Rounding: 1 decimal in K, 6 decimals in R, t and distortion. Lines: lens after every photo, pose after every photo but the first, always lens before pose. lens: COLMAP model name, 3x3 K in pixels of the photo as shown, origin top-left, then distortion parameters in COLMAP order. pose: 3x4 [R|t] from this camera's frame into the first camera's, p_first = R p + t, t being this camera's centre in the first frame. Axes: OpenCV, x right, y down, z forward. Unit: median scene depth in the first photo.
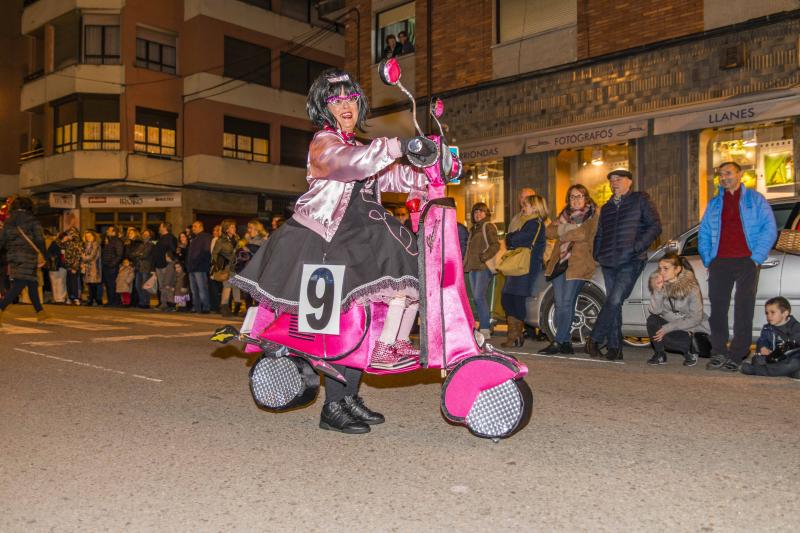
lens RADIAL K [[692.1, 0, 397.4], [0, 692.1, 268.0], [0, 0, 1]] dist [-0.006602, -0.007107]
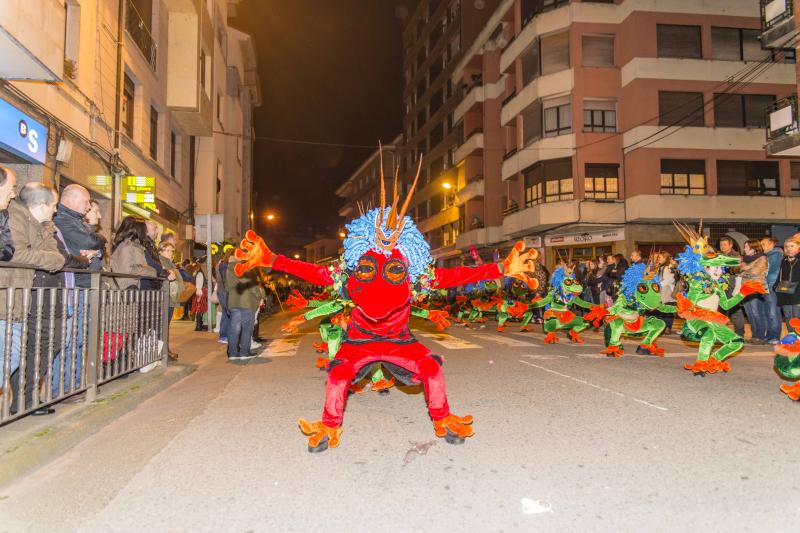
lens RADIAL K [[538.2, 0, 395.5], [0, 538.2, 266.8], [0, 0, 1]] dist [0.006124, -0.006960]
pose [[0.770864, -0.042090, -0.635608, -0.027670], [0.014239, 0.998704, -0.048865, -0.002370], [0.636840, 0.028618, 0.770464, 0.027386]]
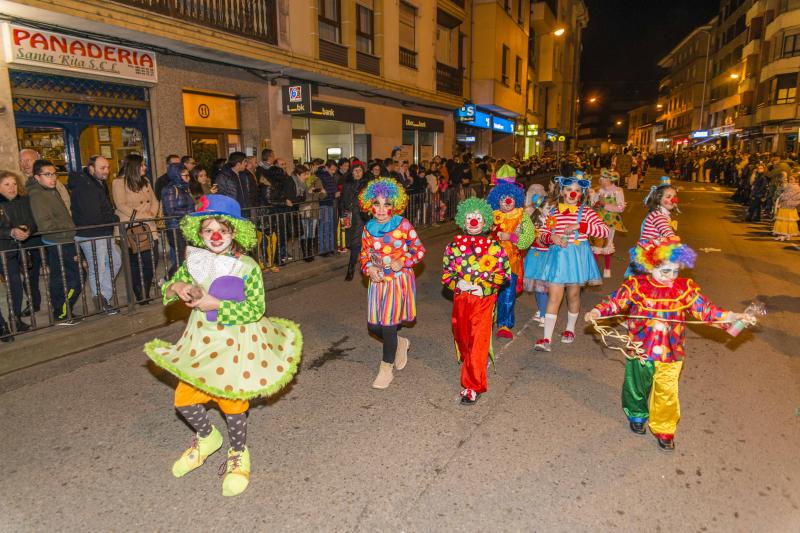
lens RADIAL K [[538.2, 0, 395.5], [0, 538.2, 266.8], [0, 0, 1]] dist [0.006124, -0.006960]
pose [[0.297088, 0.181412, -0.937458, 0.728301], [0.021506, 0.980266, 0.196511, -0.041044], [0.954608, -0.078542, 0.287324, -0.504395]]
